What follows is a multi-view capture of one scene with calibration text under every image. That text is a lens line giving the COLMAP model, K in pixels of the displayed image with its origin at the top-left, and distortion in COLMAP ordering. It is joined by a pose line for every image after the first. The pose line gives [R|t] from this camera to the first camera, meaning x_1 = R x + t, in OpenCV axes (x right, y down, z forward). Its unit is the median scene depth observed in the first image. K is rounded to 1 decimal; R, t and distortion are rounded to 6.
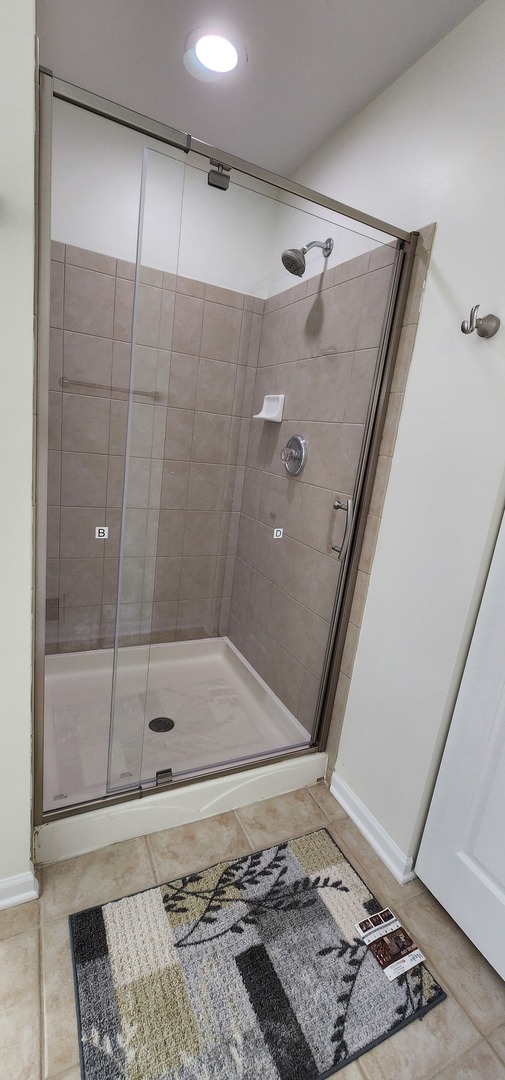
lens RADIAL K [[444.9, 0, 252.5], [0, 444.9, 540.0], [0, 0, 1]] dist [0.000339, 0.001108]
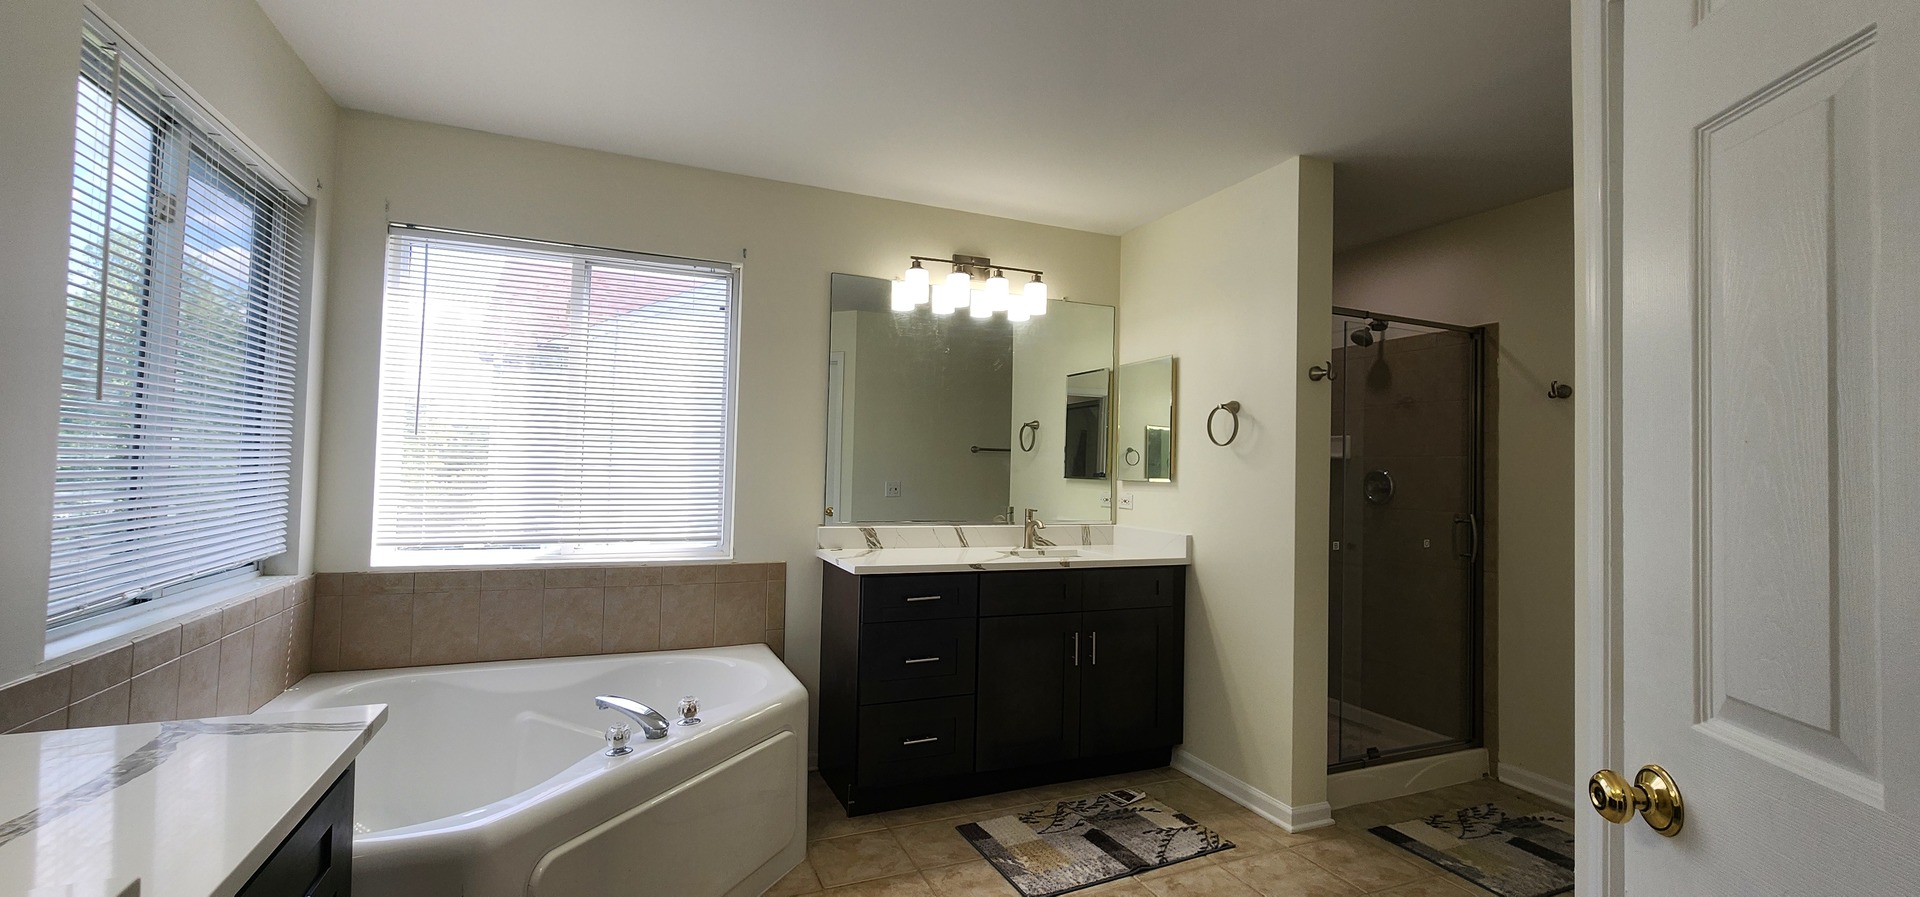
lens RADIAL K [[790.9, 0, 955.4], [0, 790.9, 445.6], [0, 0, 1]] dist [0.000339, 0.001108]
pose [[0.994154, -0.099287, -0.042436, -1.282440], [0.084905, 0.961639, -0.260850, 0.212254], [0.066707, 0.255722, 0.964446, -1.522468]]
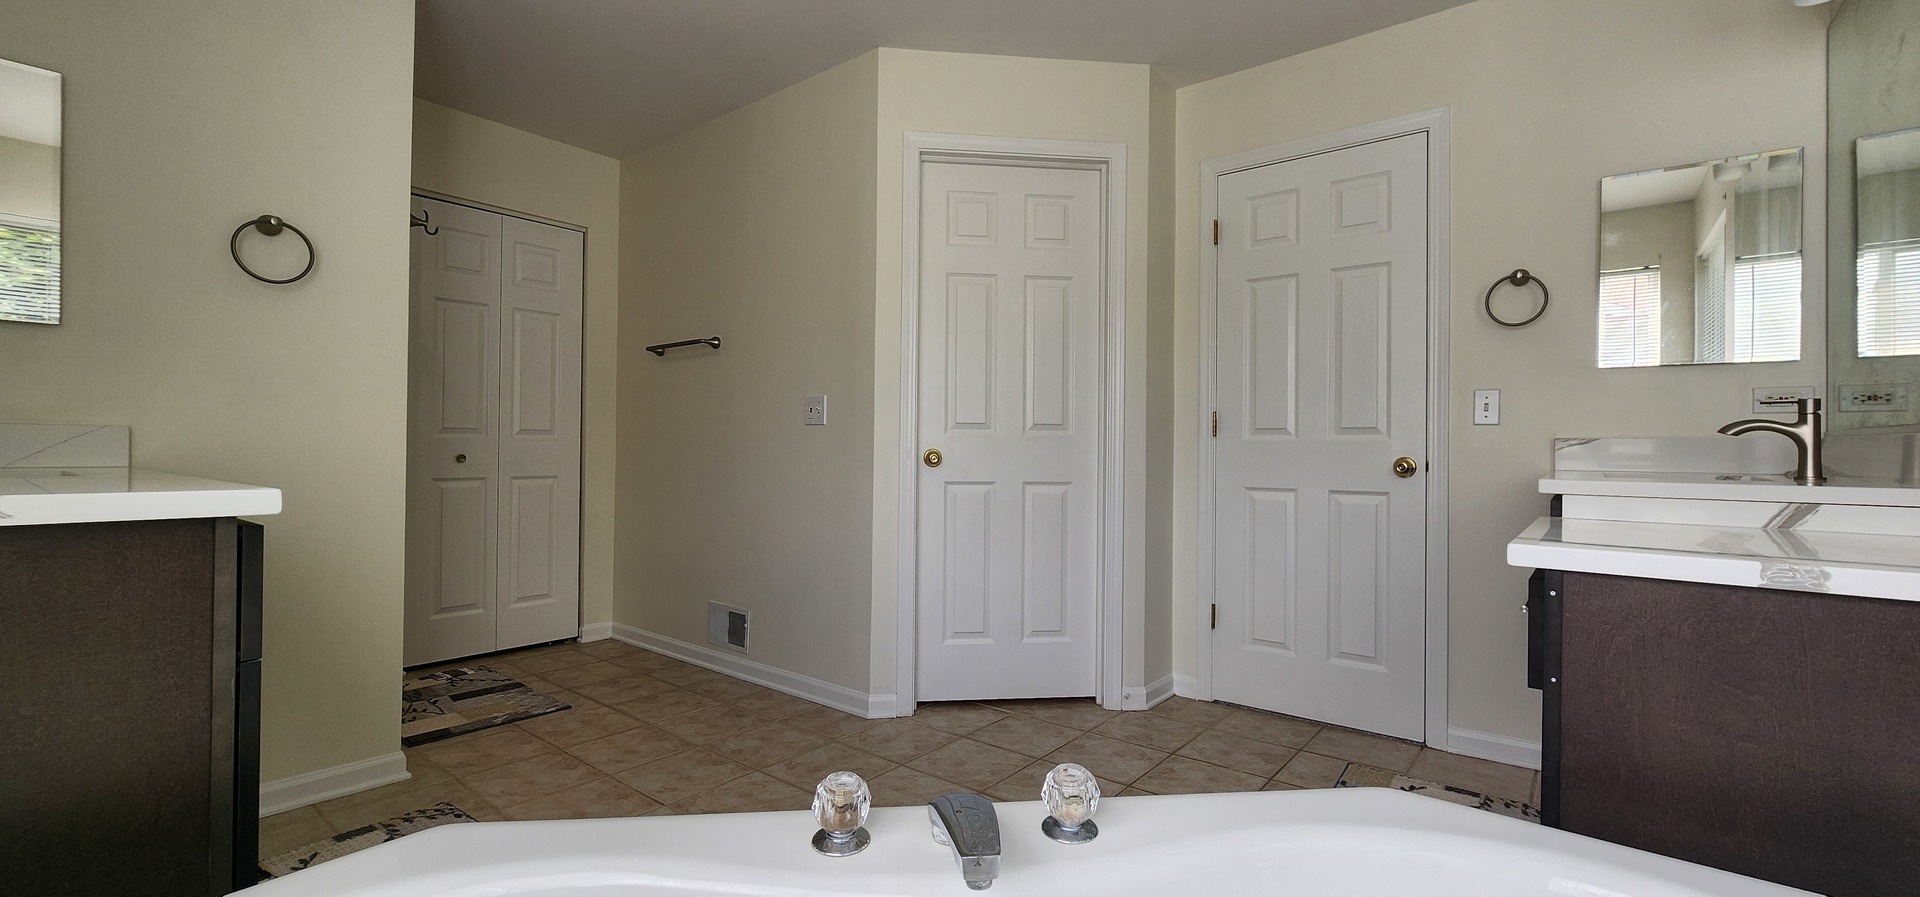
lens RADIAL K [[790.9, 0, 955.4], [0, 790.9, 445.6], [0, 0, 1]] dist [0.000339, 0.001108]
pose [[-0.408710, -0.119925, 0.904751, -2.519161], [0.154189, 0.968007, 0.197962, -0.118159], [-0.899546, 0.220412, -0.377142, 0.265647]]
